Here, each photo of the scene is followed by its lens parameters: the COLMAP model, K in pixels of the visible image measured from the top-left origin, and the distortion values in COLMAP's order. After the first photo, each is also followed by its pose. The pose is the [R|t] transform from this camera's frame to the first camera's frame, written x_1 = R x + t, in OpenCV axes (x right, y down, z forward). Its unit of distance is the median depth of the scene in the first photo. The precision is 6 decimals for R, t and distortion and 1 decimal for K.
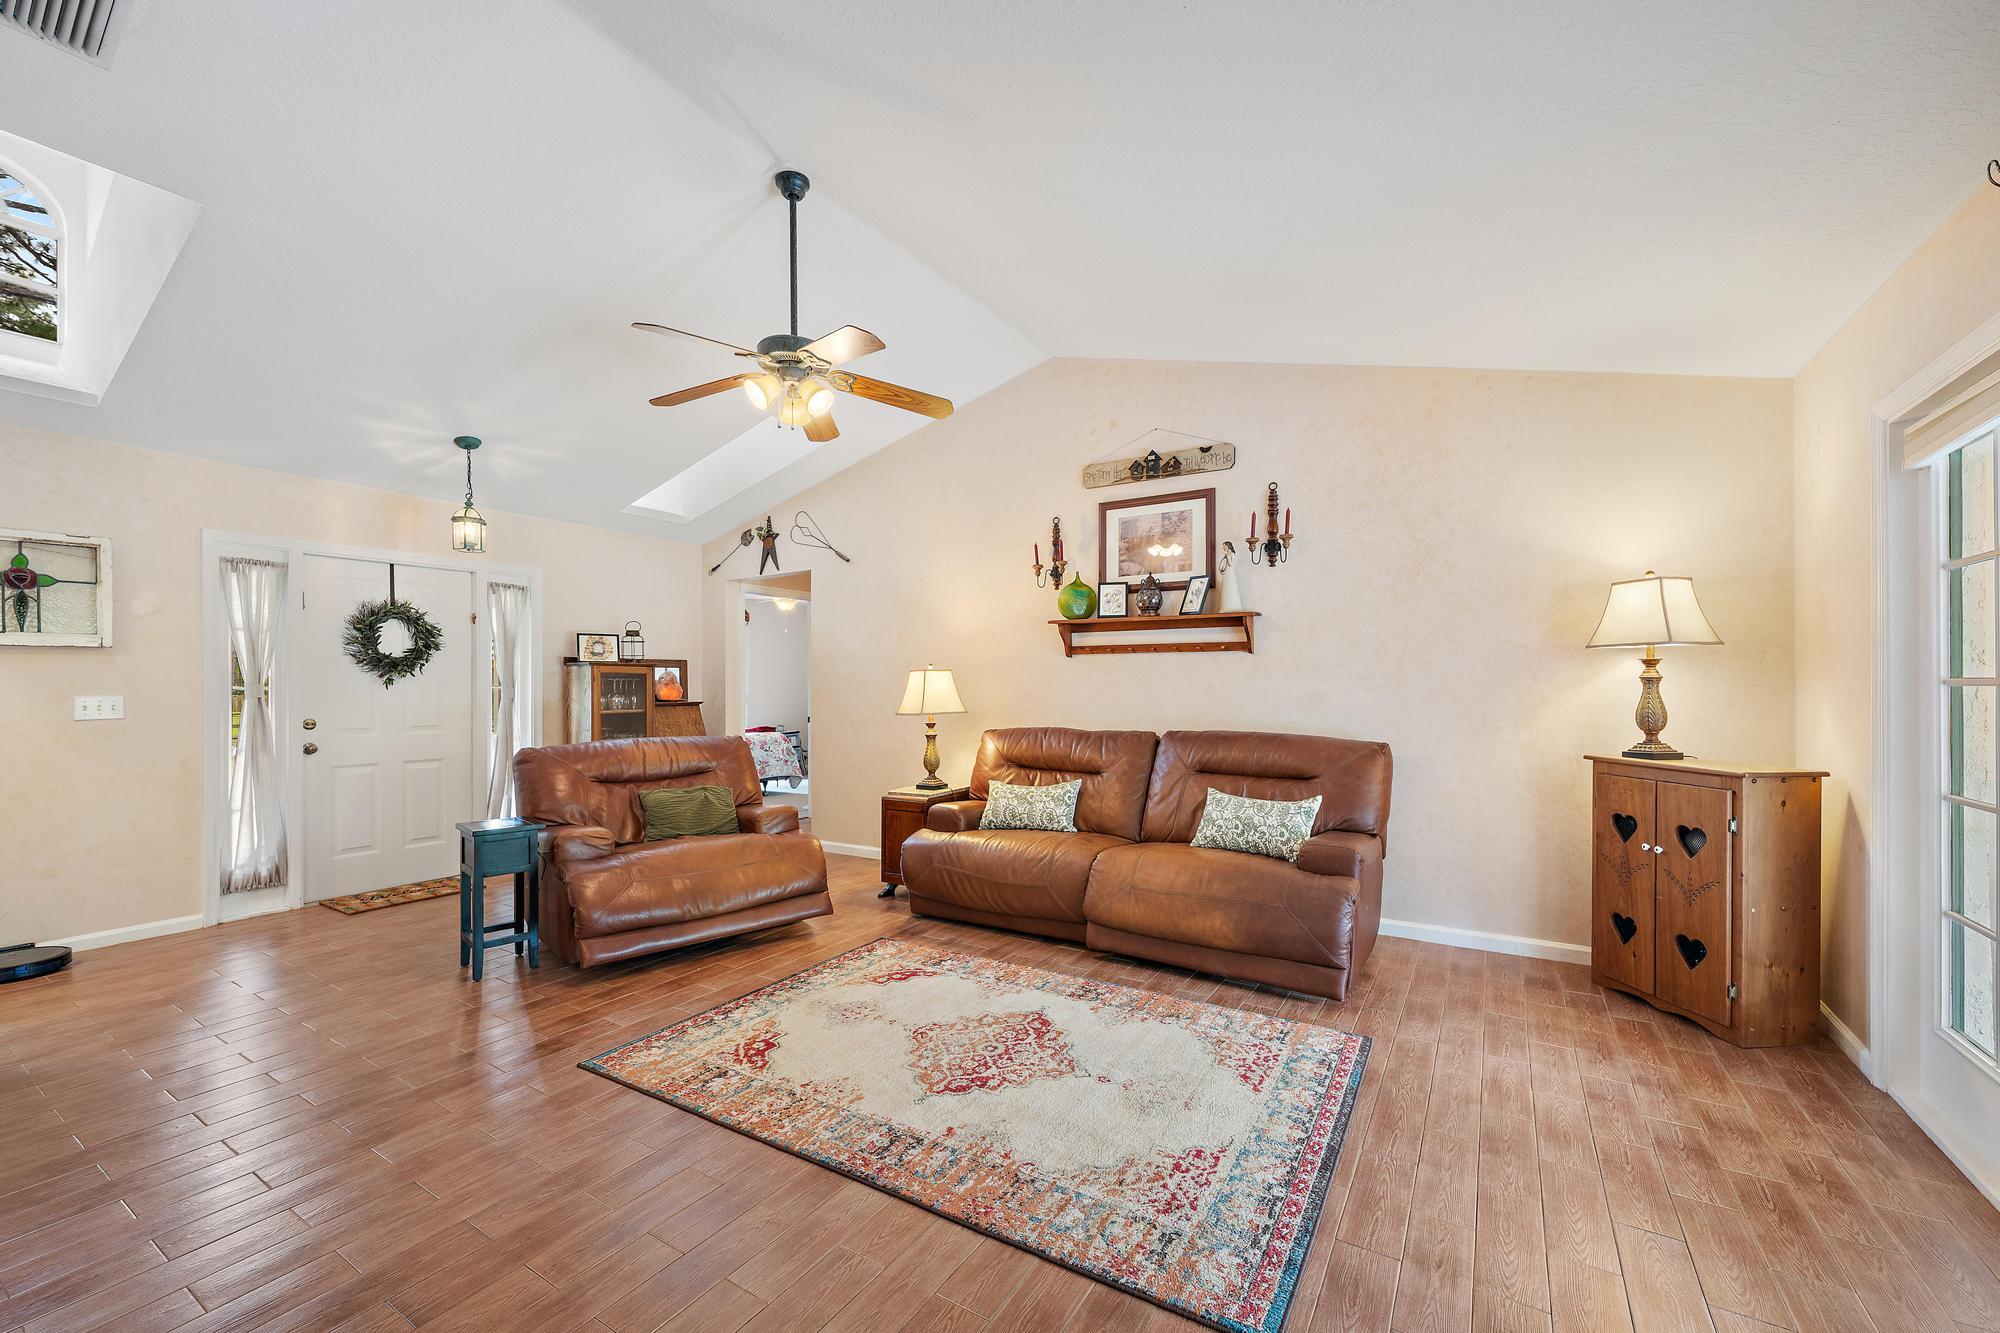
lens RADIAL K [[793.4, 0, 1004.0], [0, 793.4, 684.8], [0, 0, 1]] dist [-0.000072, -0.000433]
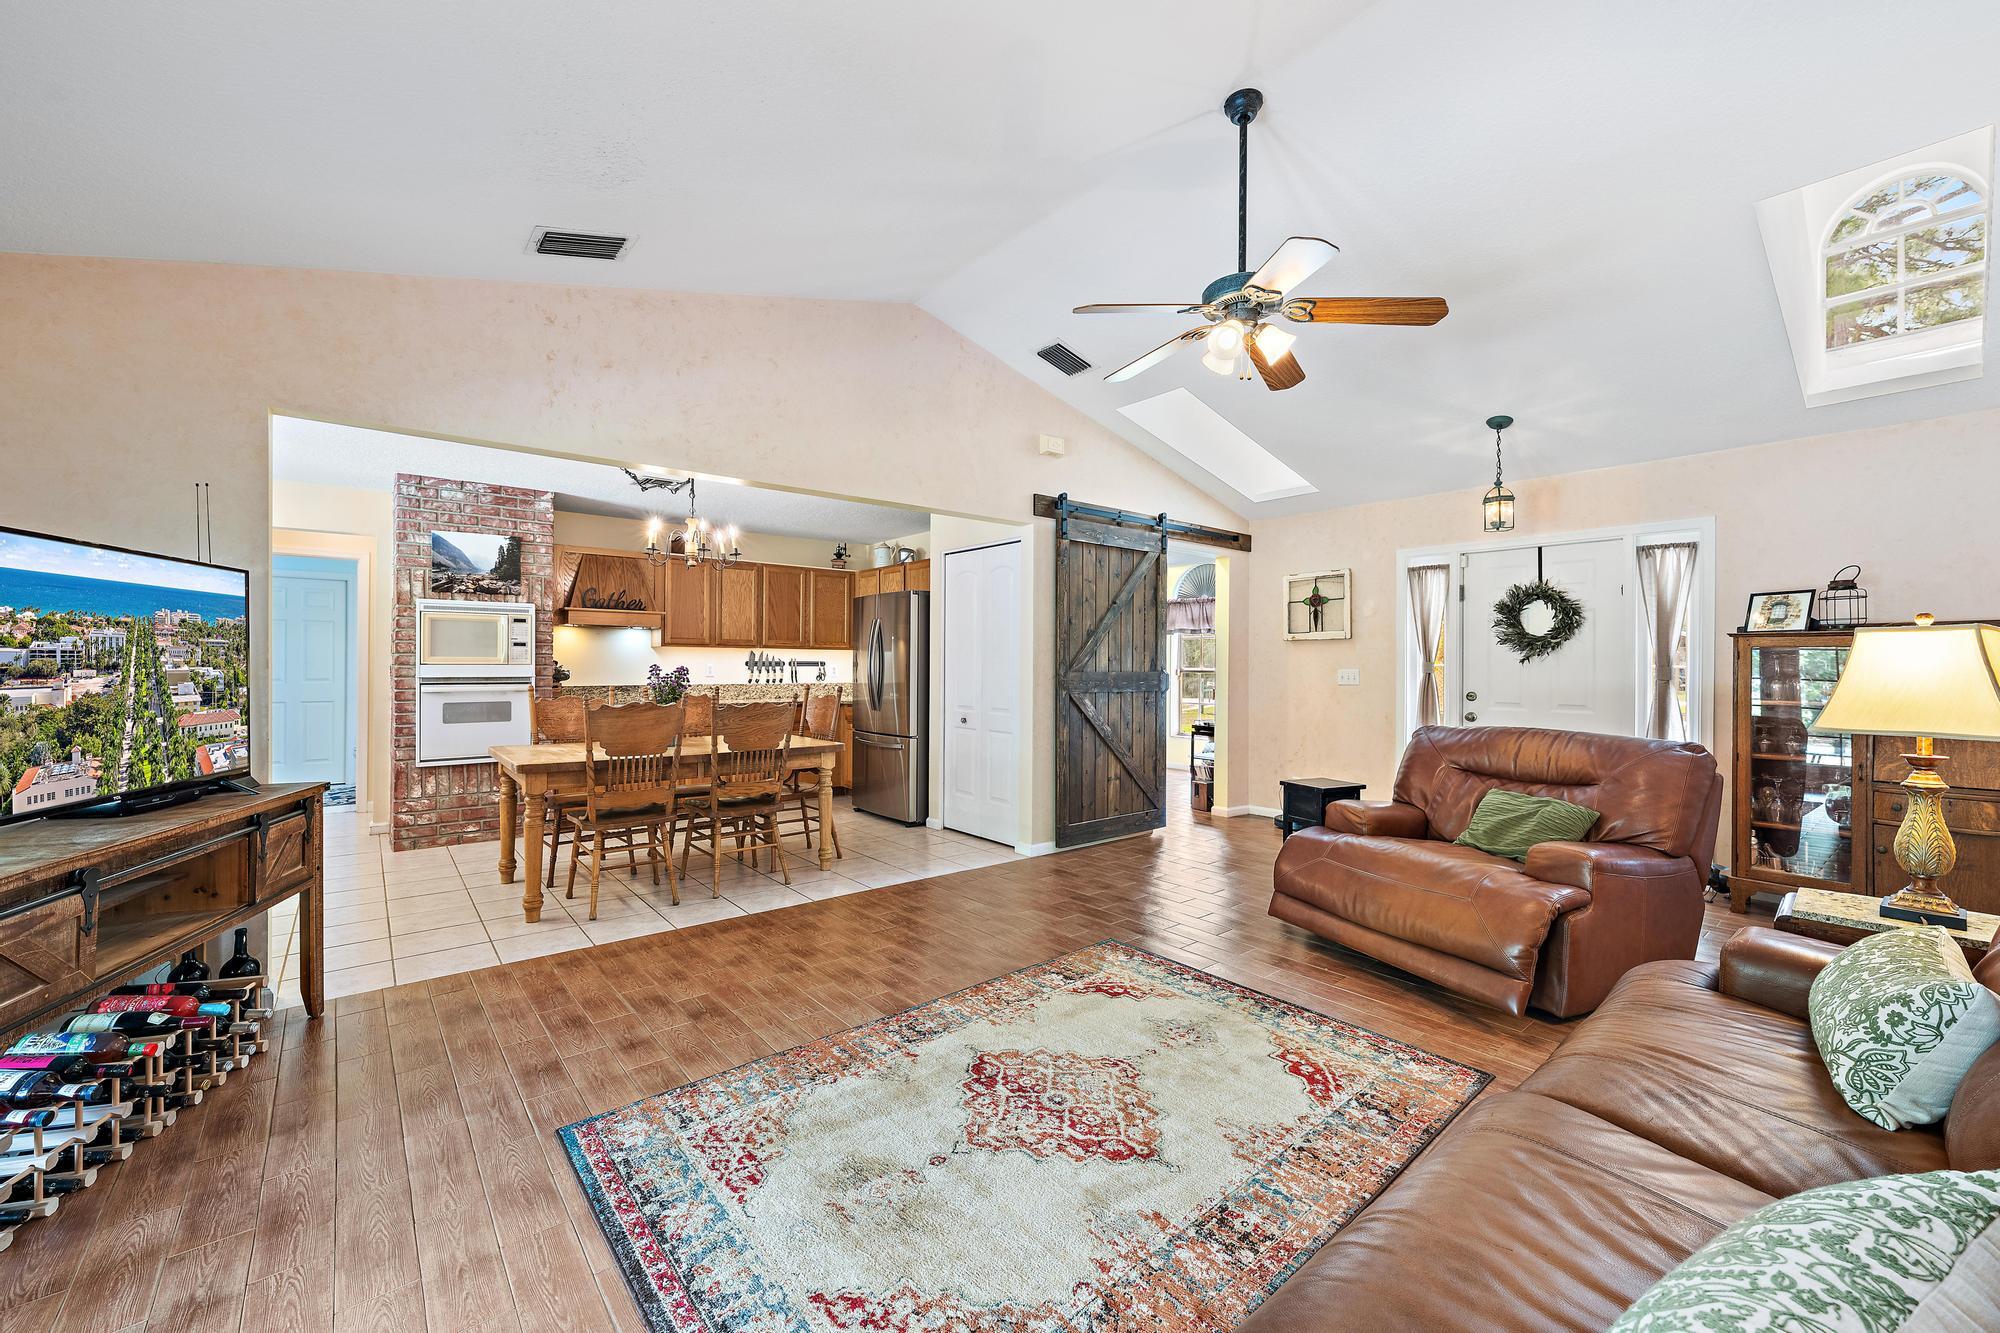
lens RADIAL K [[785.7, 0, 1006.8], [0, 785.7, 662.7], [0, 0, 1]] dist [0.000069, -0.000119]
pose [[-0.306693, 0.000261, -0.951809, 0.524170], [-0.002957, 0.999995, 0.001227, -0.000052], [0.951804, 0.003191, -0.306690, 0.803899]]
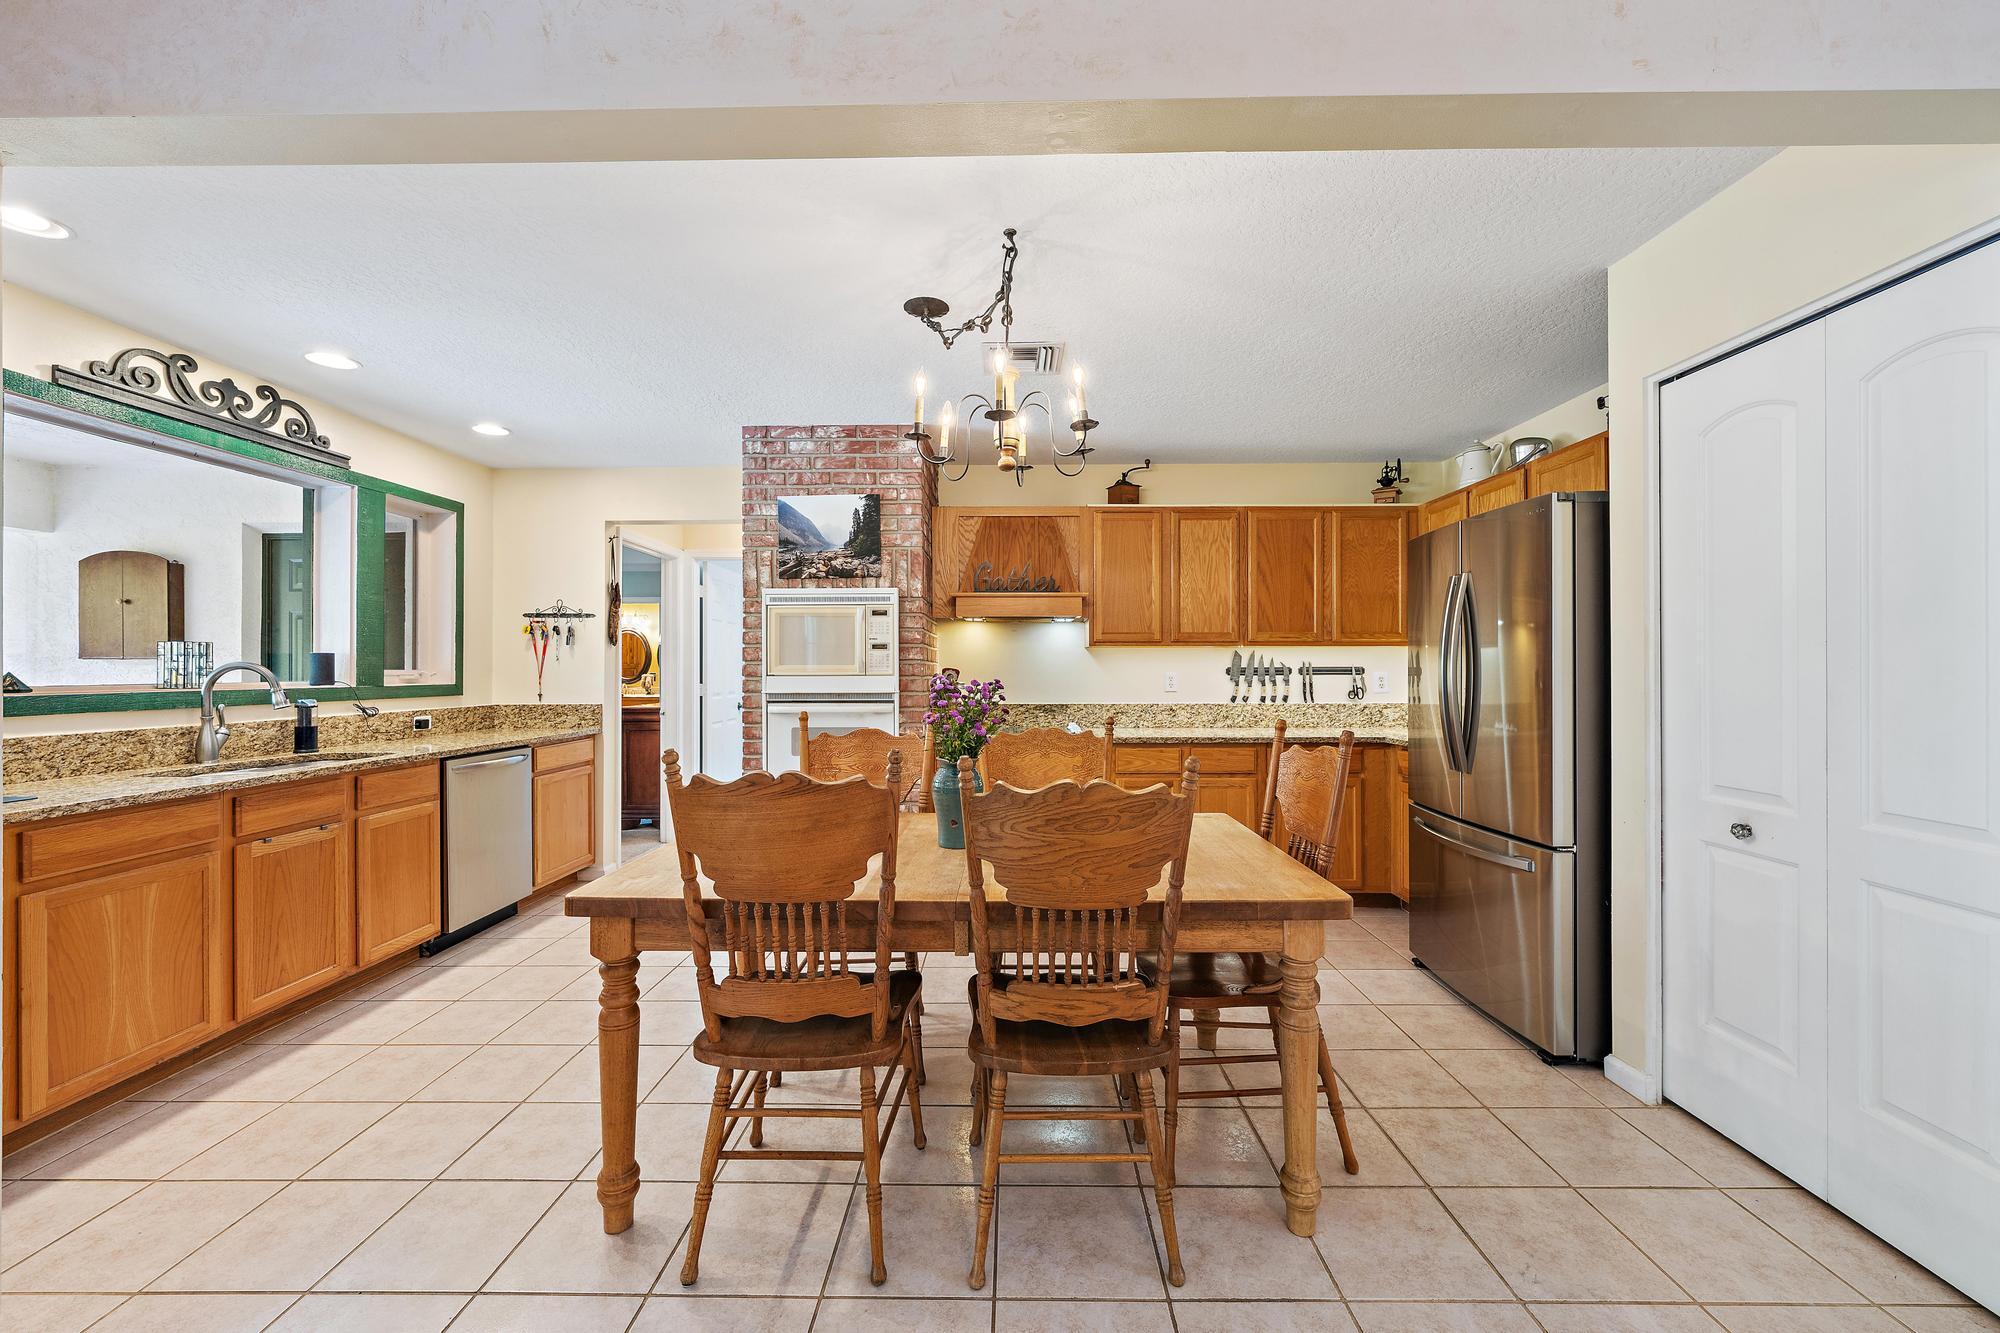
lens RADIAL K [[782.0, 0, 1002.9], [0, 782.0, 666.6], [0, 0, 1]] dist [0.000227, -0.000167]
pose [[-0.850042, 0.004020, -0.526699, -0.143491], [0.006205, 0.999978, -0.002382, 0.000056], [0.526678, -0.005293, -0.850049, 0.469983]]
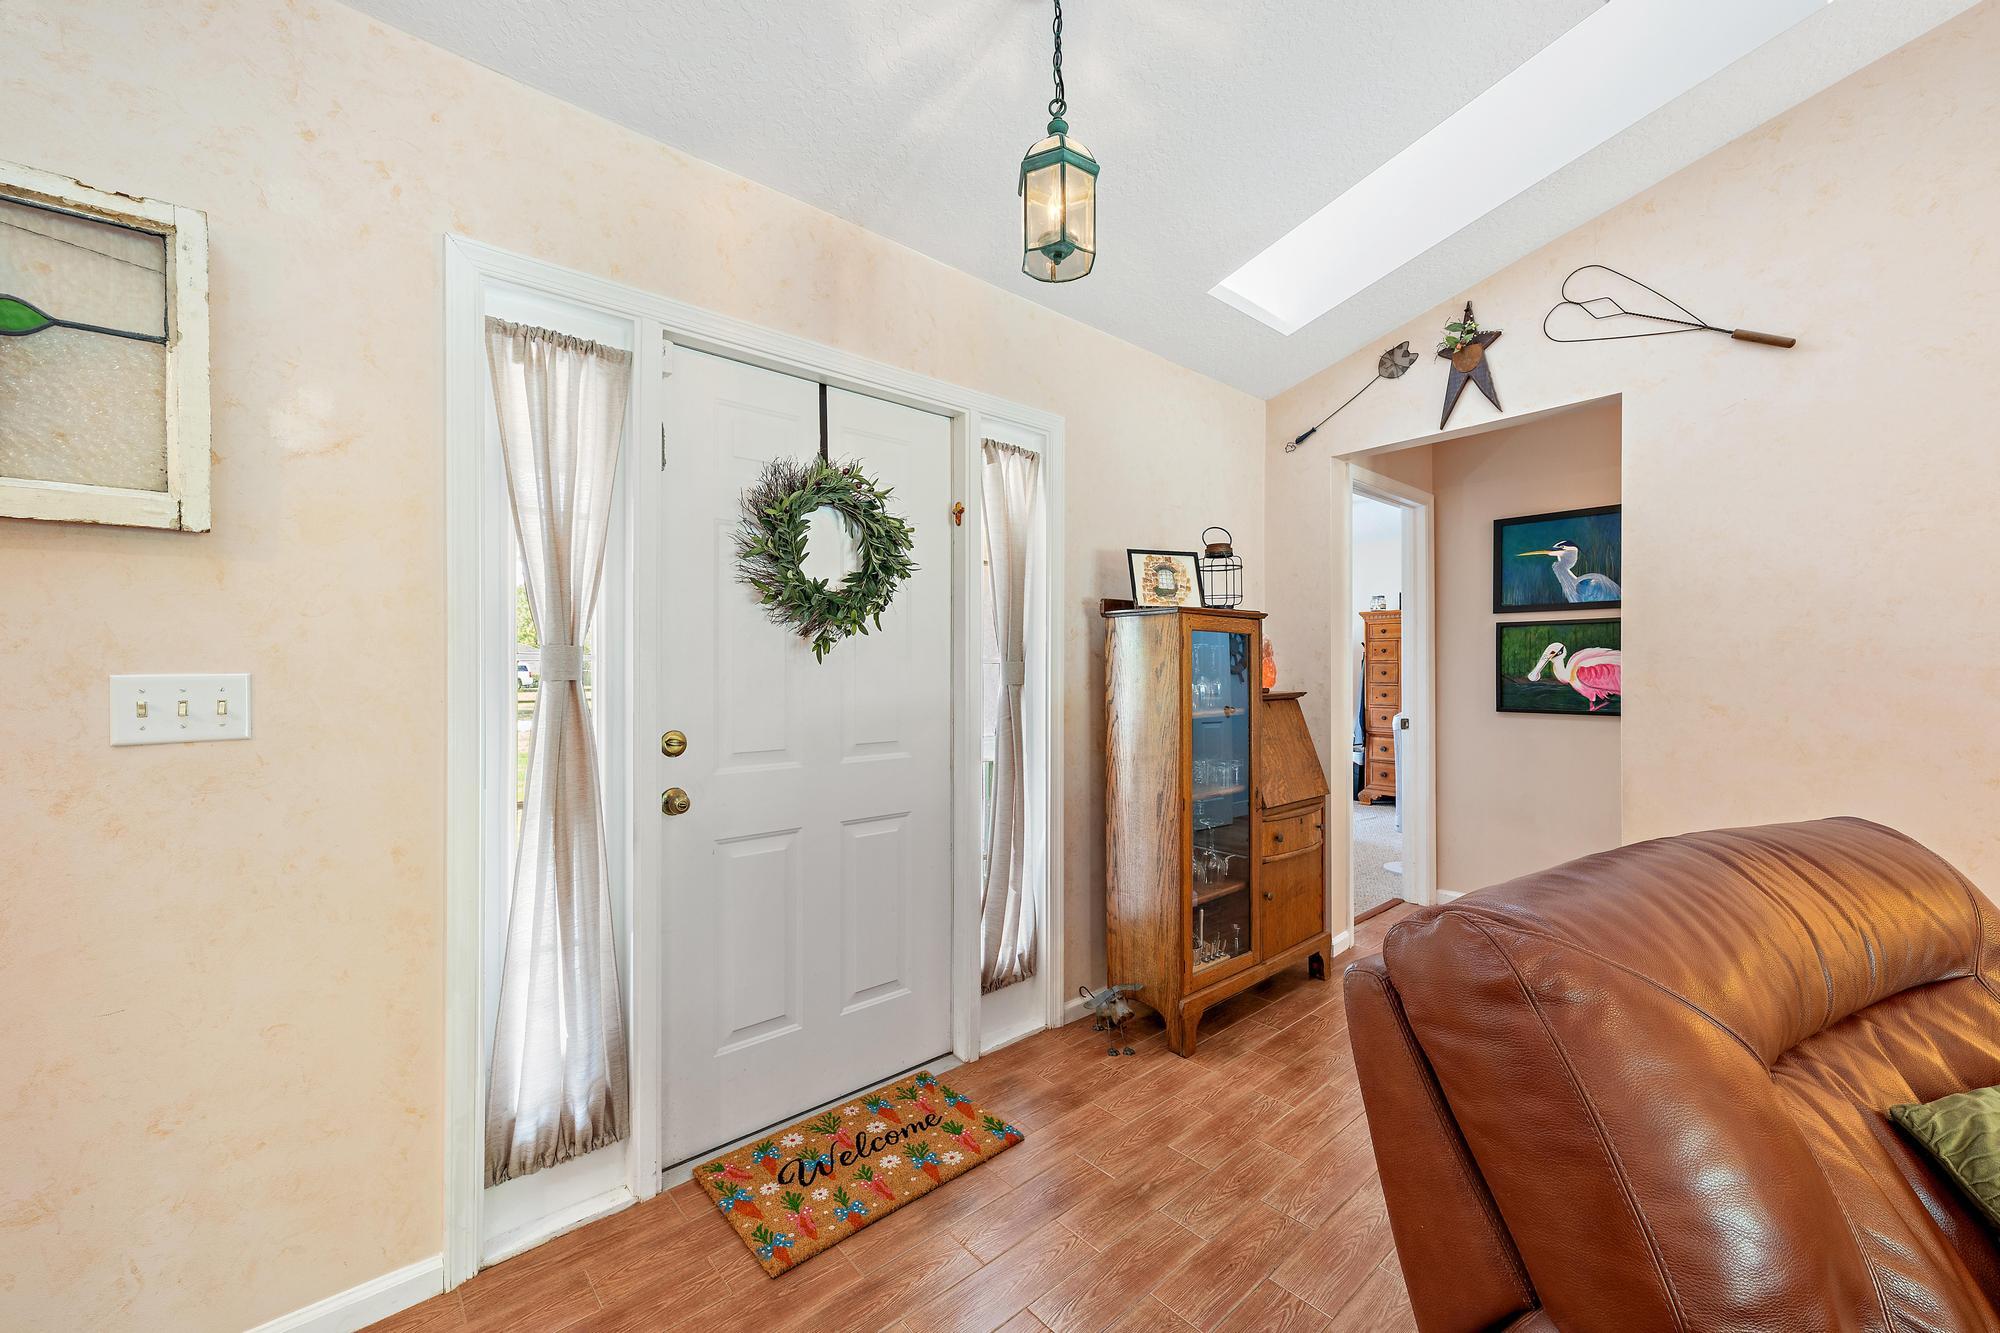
lens RADIAL K [[782.0, 0, 1002.9], [0, 782.0, 666.6], [0, 0, 1]] dist [0.000227, -0.000167]
pose [[0.958616, 0.002674, -0.284688, -0.675612], [-0.003030, 0.999995, -0.000811, 0.009647], [0.284685, 0.001640, 0.958620, 0.746780]]
